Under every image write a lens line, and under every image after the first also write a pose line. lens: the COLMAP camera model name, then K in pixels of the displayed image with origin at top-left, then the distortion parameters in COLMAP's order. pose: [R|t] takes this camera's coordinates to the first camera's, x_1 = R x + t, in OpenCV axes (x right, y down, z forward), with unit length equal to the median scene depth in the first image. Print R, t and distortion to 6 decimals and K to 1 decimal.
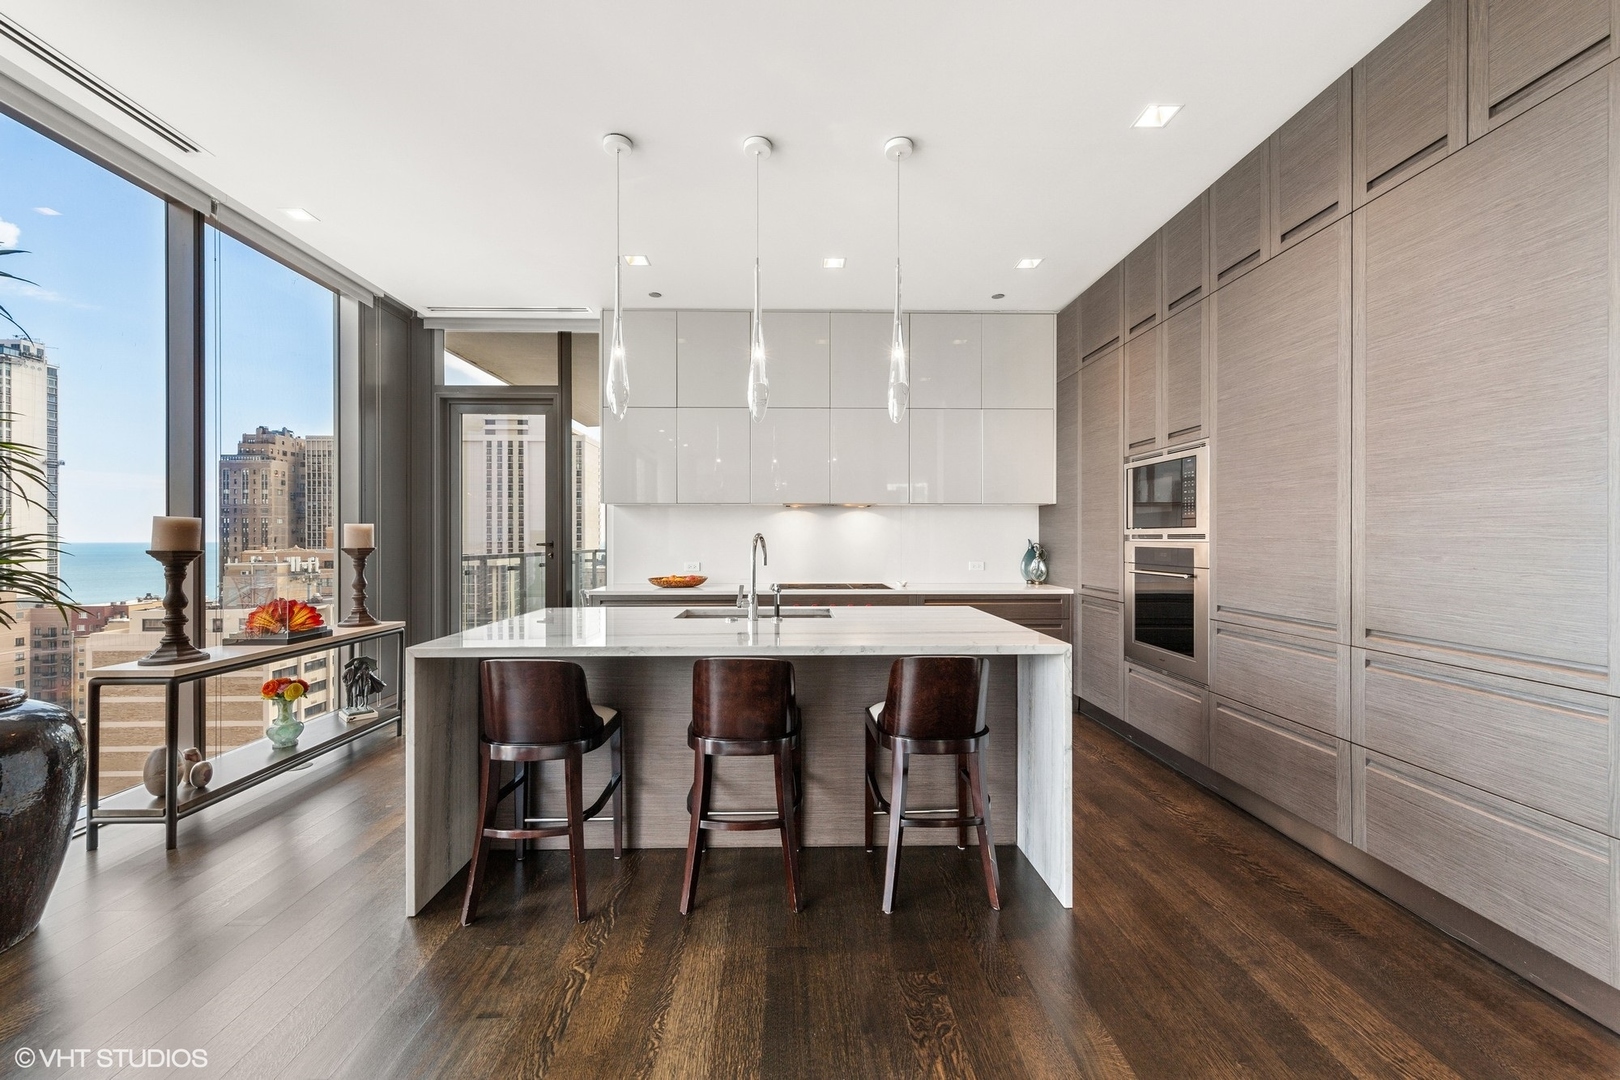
lens RADIAL K [[631.5, 0, 810.0], [0, 631.5, 540.0], [0, 0, 1]] dist [0.006827, 0.000310]
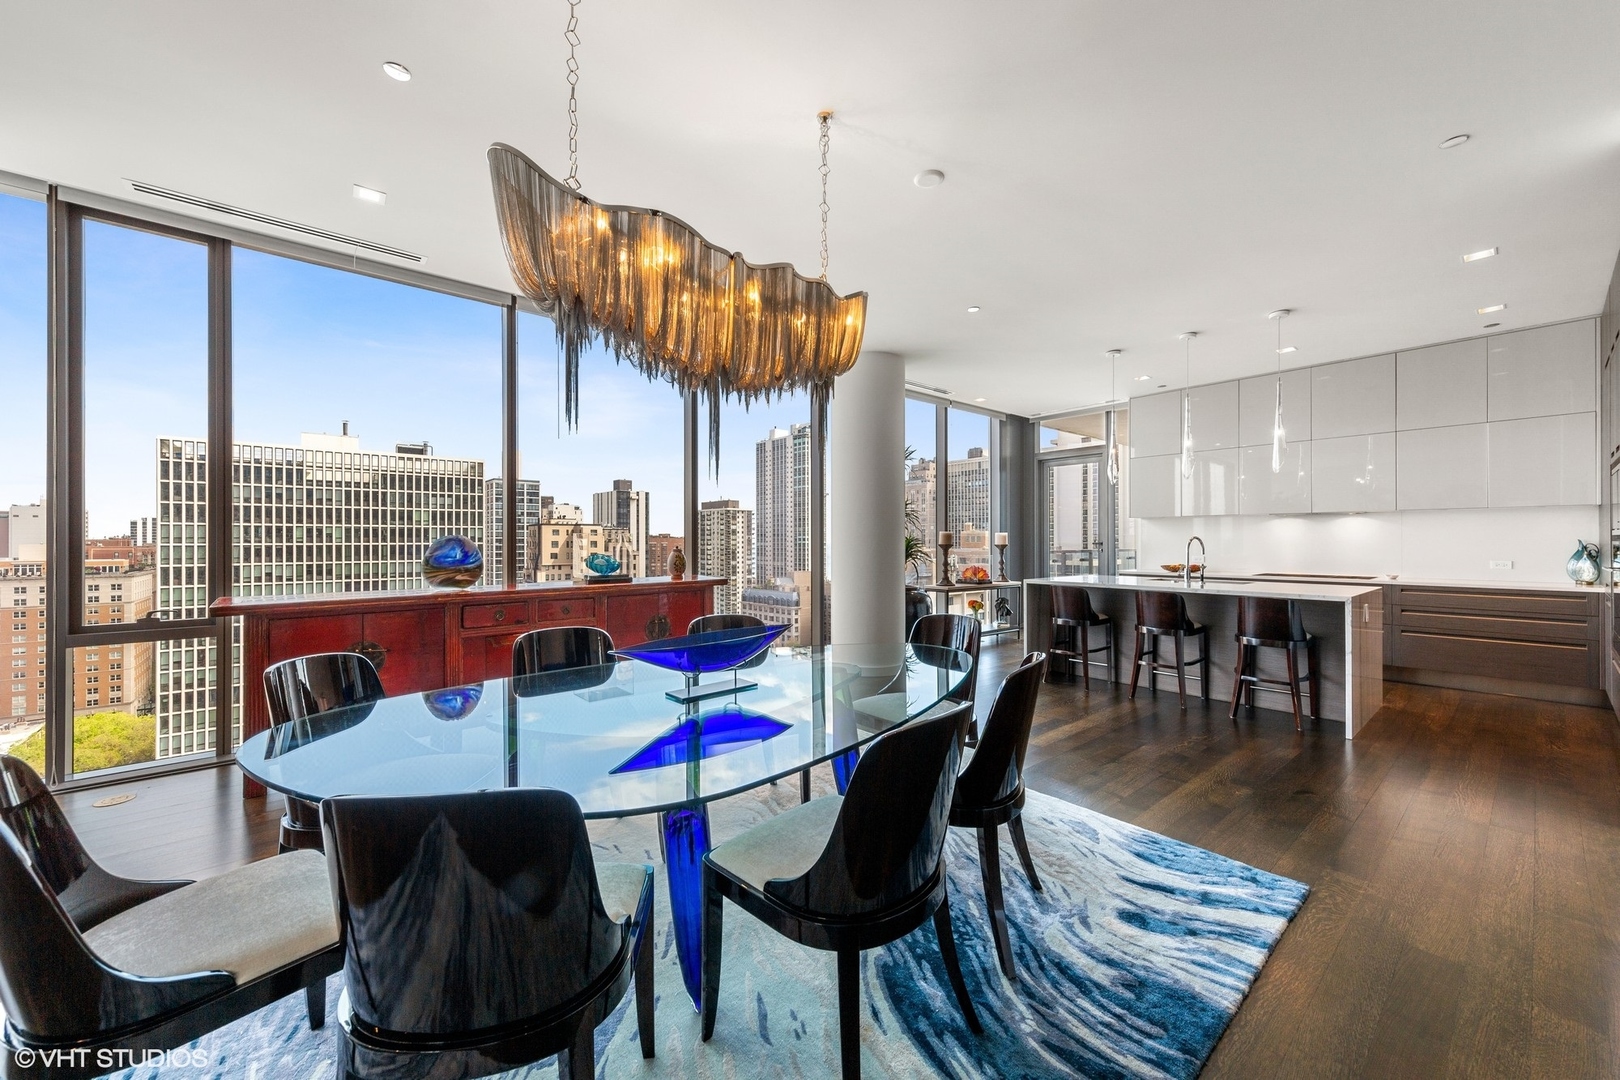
lens RADIAL K [[608.1, 0, 806.8], [0, 608.1, 541.0], [0, 0, 1]] dist [0.011044, -0.000234]
pose [[0.623280, -0.000609, -0.781998, 0.497327], [-0.000274, 0.999999, -0.000996, 0.003542], [0.781998, 0.000835, 0.623280, -0.817147]]
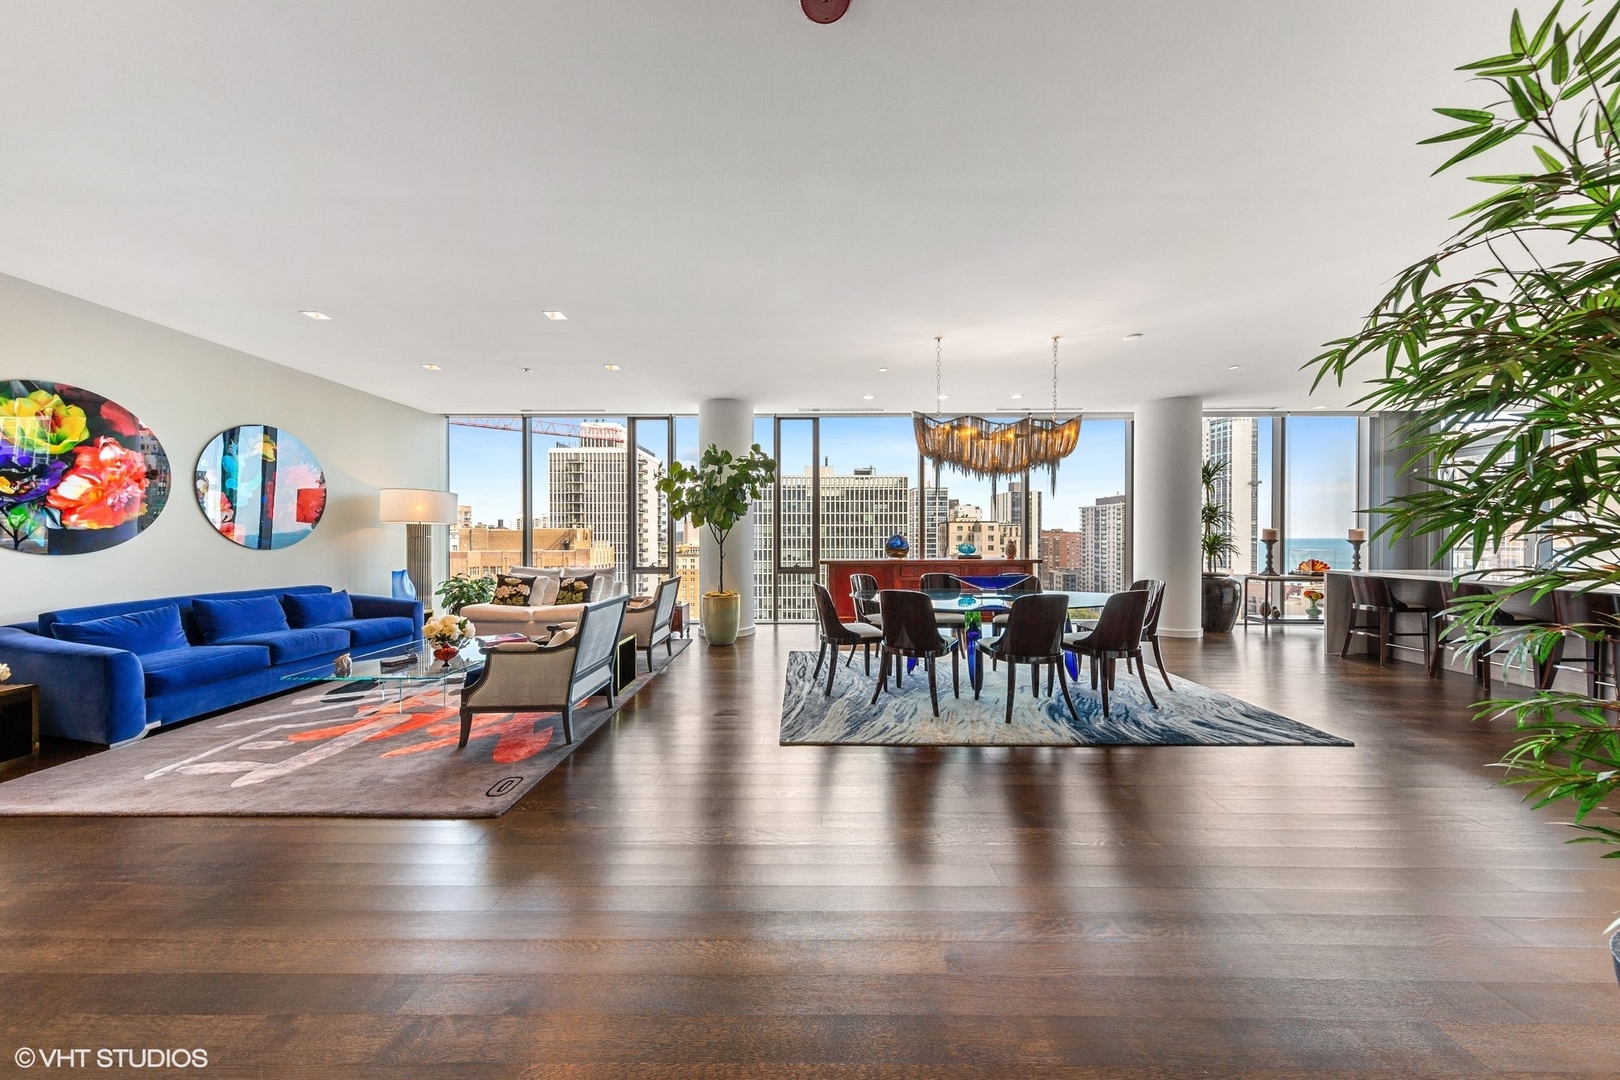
lens RADIAL K [[509.6, 0, 793.0], [0, 509.6, 539.1], [0, 0, 1]] dist [-0.000034, -0.000052]
pose [[-0.035595, 0.007032, -0.999342, 1.216008], [-0.001621, 0.999974, 0.007094, -0.000247], [0.999365, 0.001873, -0.035582, -0.956983]]
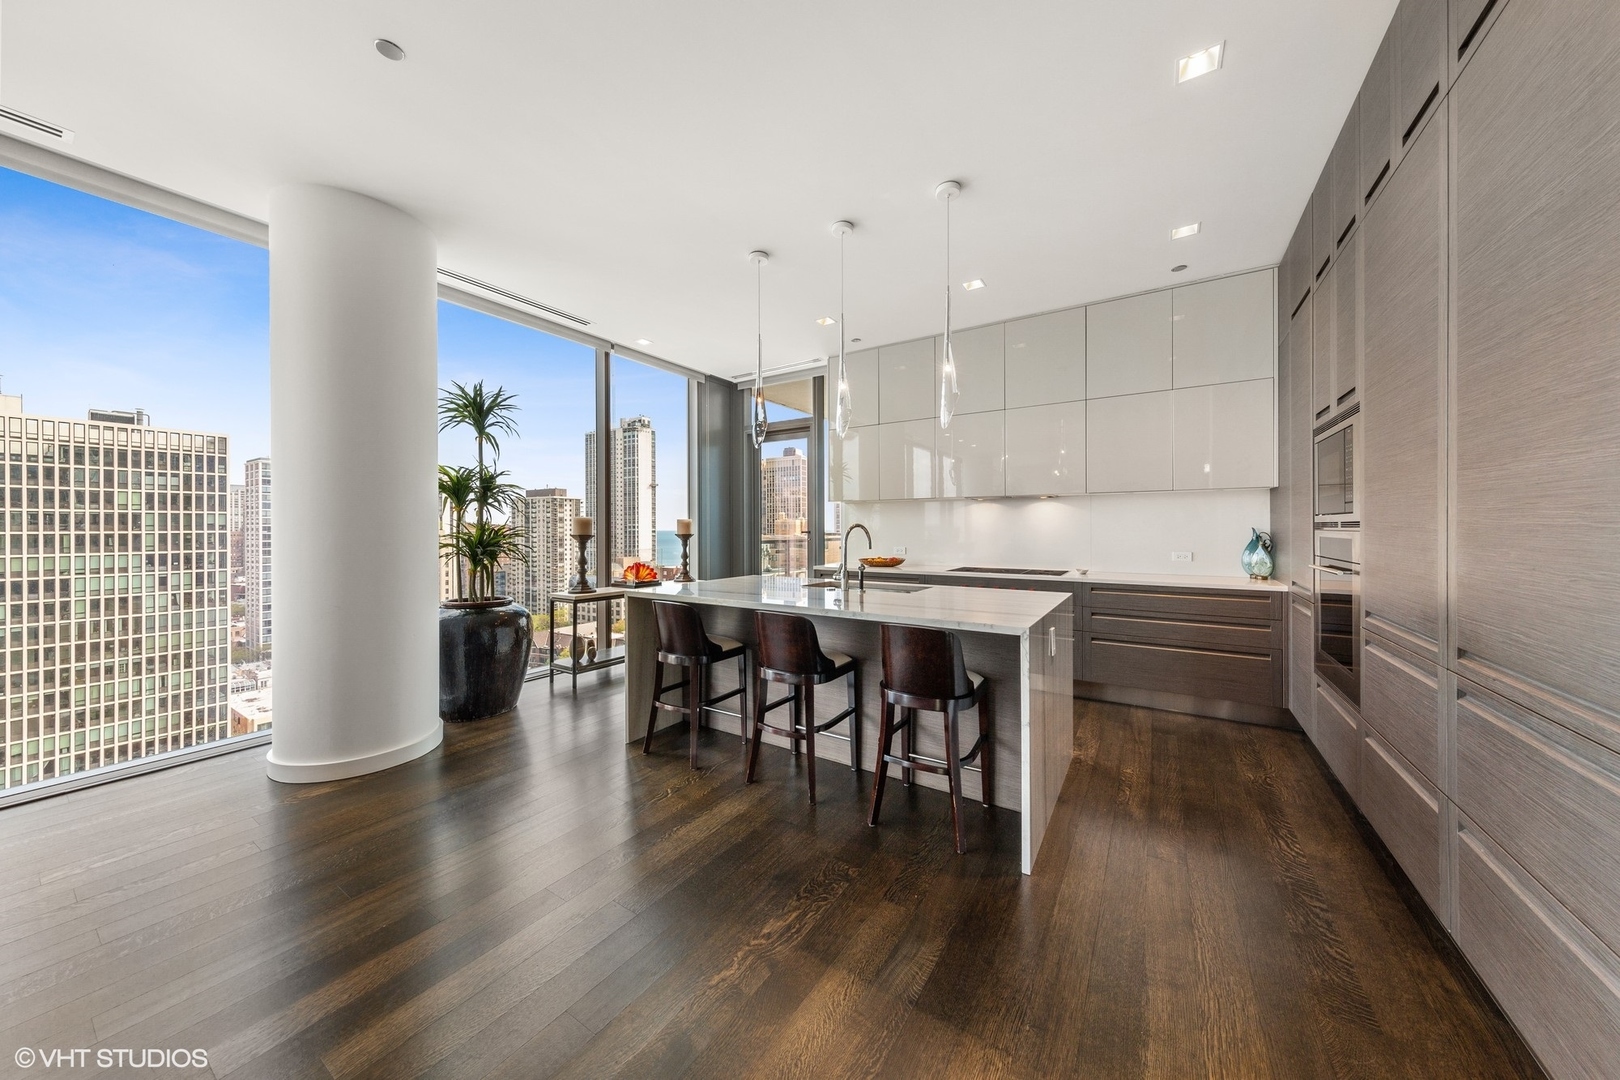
lens RADIAL K [[545.7, 0, 805.5], [0, 545.7, 530.6], [0, 0, 1]] dist [0.015474, -0.000146]
pose [[0.824878, 0.000896, -0.565311, 0.378675], [0.001096, 0.999994, 0.003184, -0.000361], [0.565310, -0.003246, 0.824872, 0.016604]]
